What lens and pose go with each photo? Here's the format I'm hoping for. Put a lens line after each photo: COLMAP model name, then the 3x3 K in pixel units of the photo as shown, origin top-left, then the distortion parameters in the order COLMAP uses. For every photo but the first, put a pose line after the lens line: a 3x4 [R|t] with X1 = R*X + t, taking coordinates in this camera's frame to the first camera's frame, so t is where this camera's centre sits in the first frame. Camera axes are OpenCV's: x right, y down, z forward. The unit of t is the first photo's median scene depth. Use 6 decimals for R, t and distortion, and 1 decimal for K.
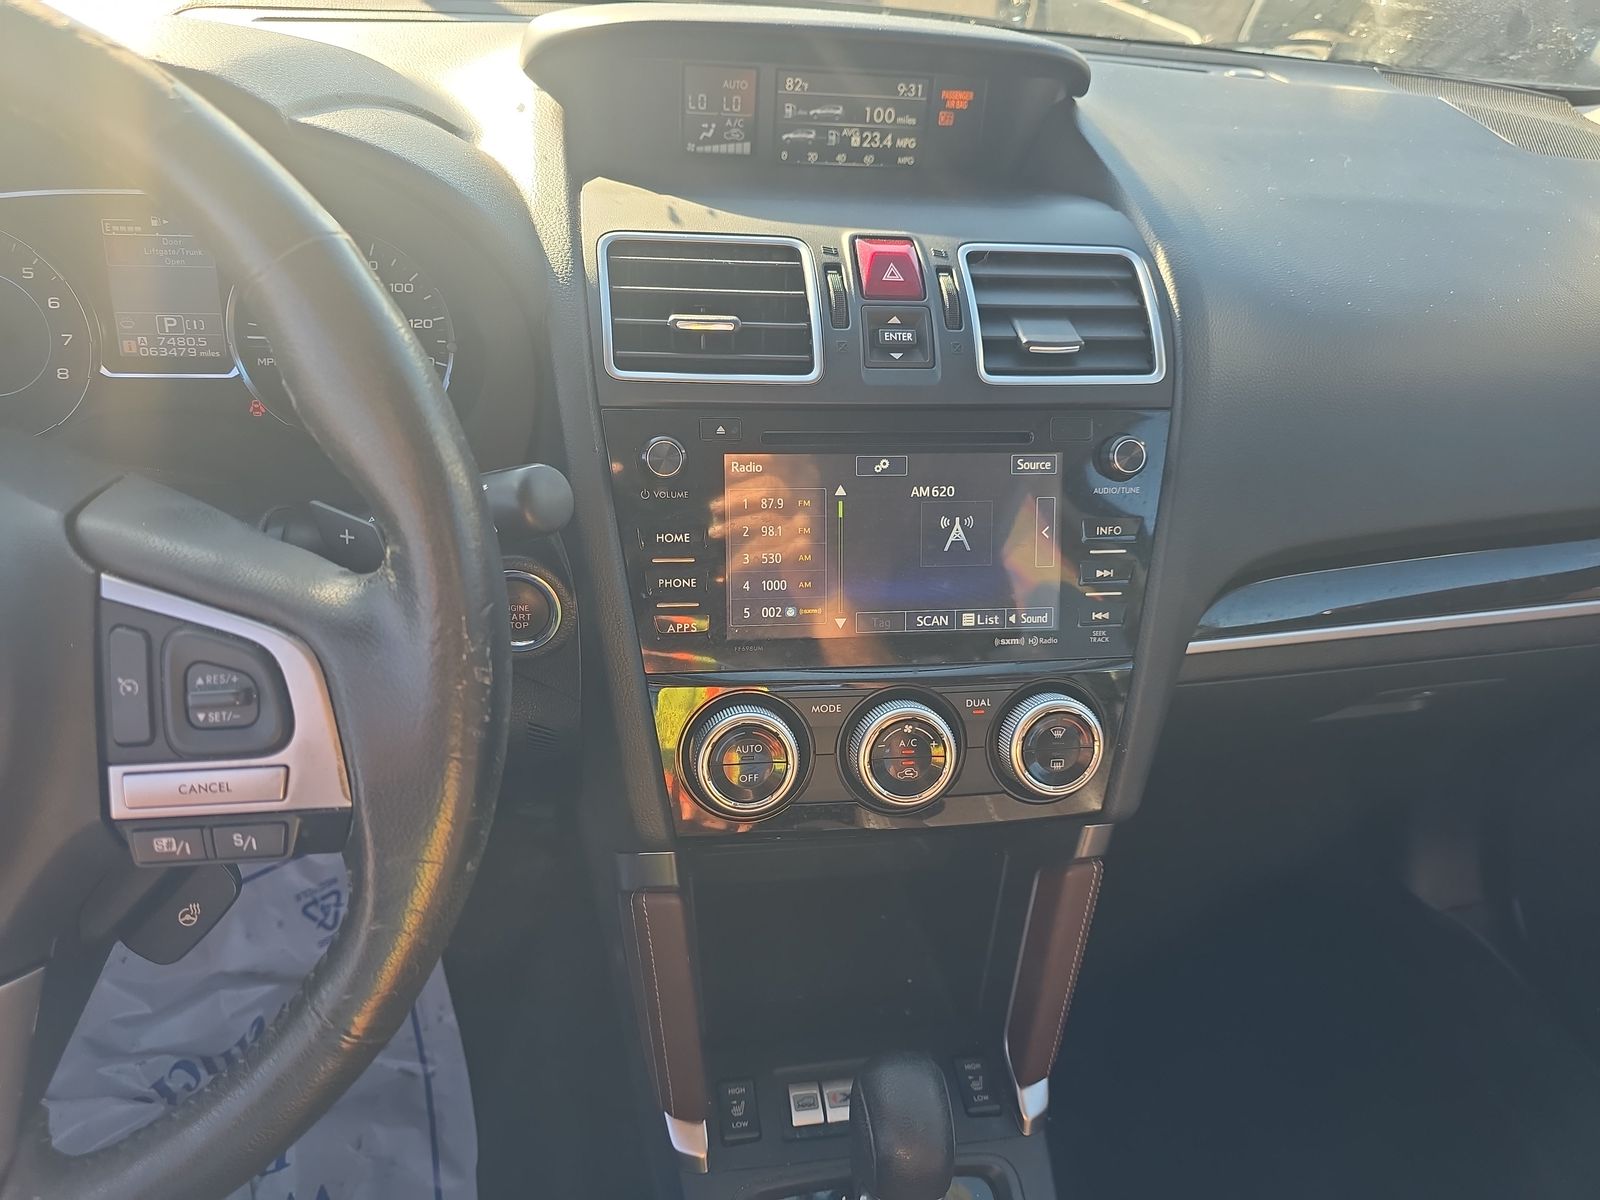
lens RADIAL K [[1075.4, 0, 800.0], [0, 1075.4, 600.0], [0, 0, 1]] dist [0.047606, -0.091369]
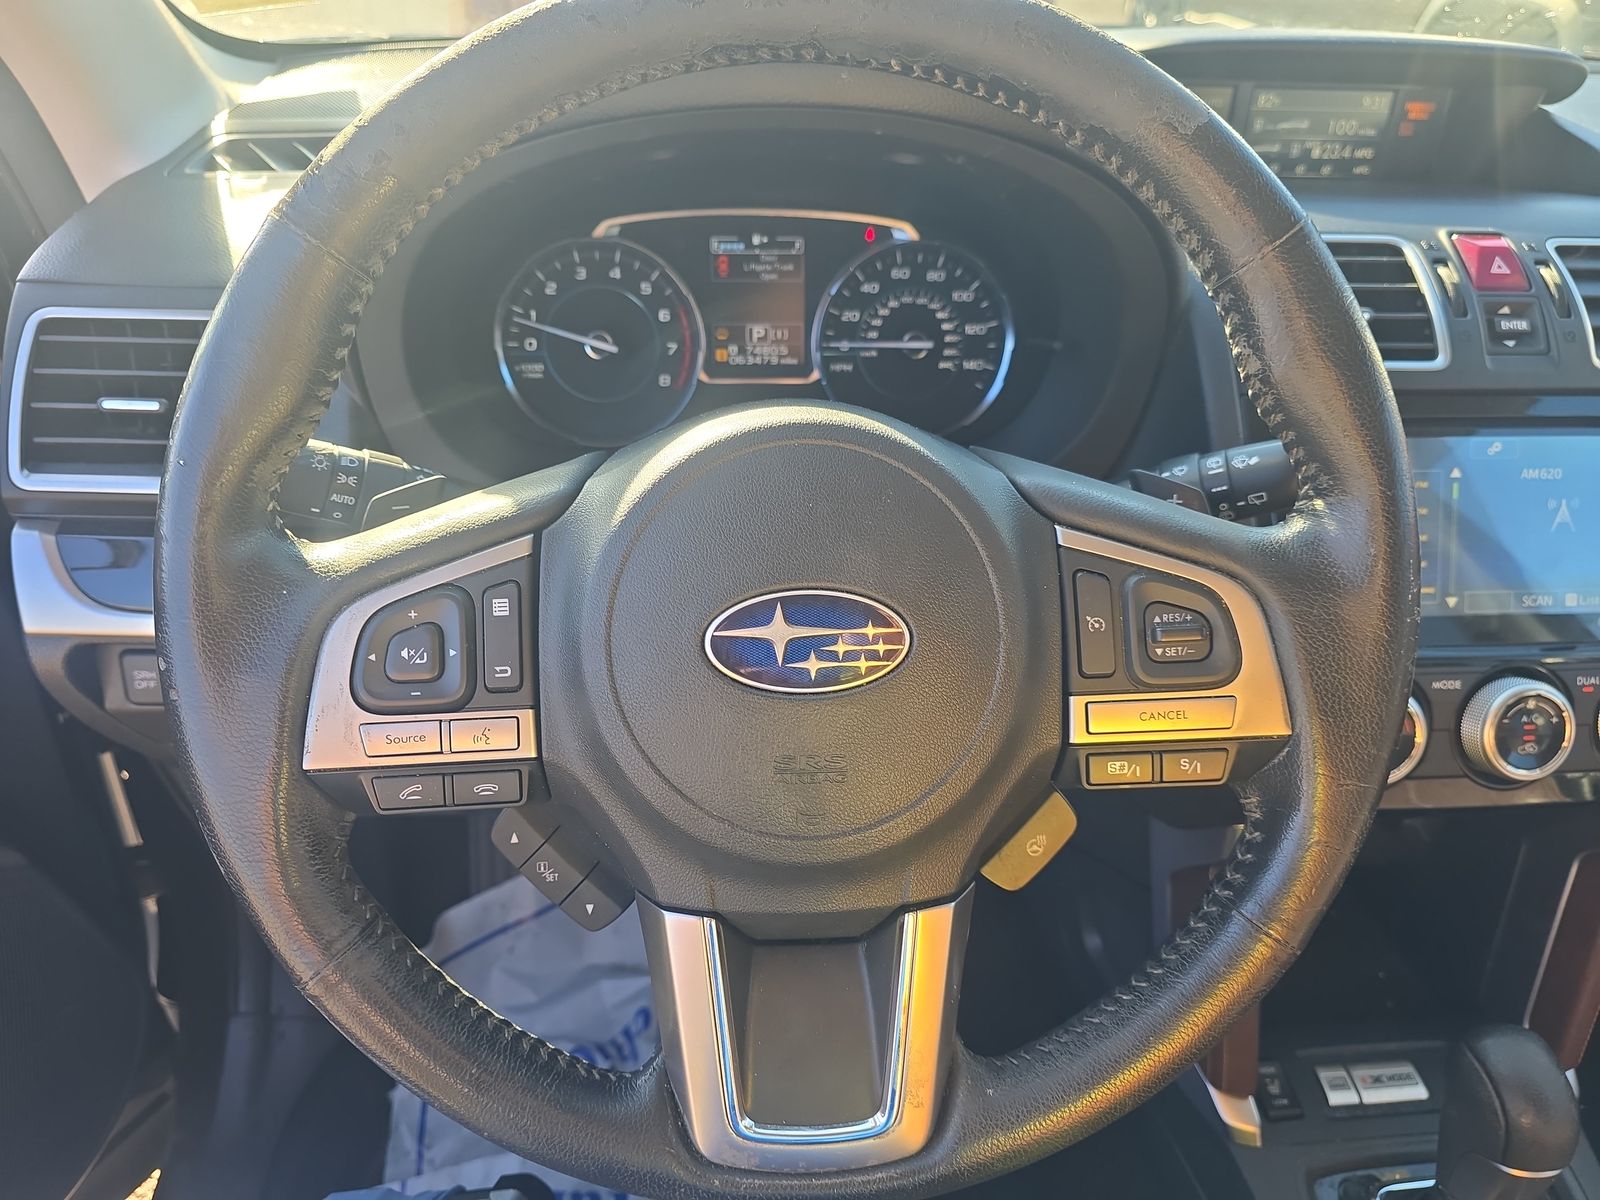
lens RADIAL K [[1090.6, 0, 800.0], [0, 1090.6, 600.0], [0, 0, 1]] dist [-0.000559, -0.020451]
pose [[0.995961, -0.001960, -0.089764, -0.484966], [-0.001148, 0.999402, -0.034560, 0.055665], [0.089778, 0.034524, 0.995363, -0.090890]]
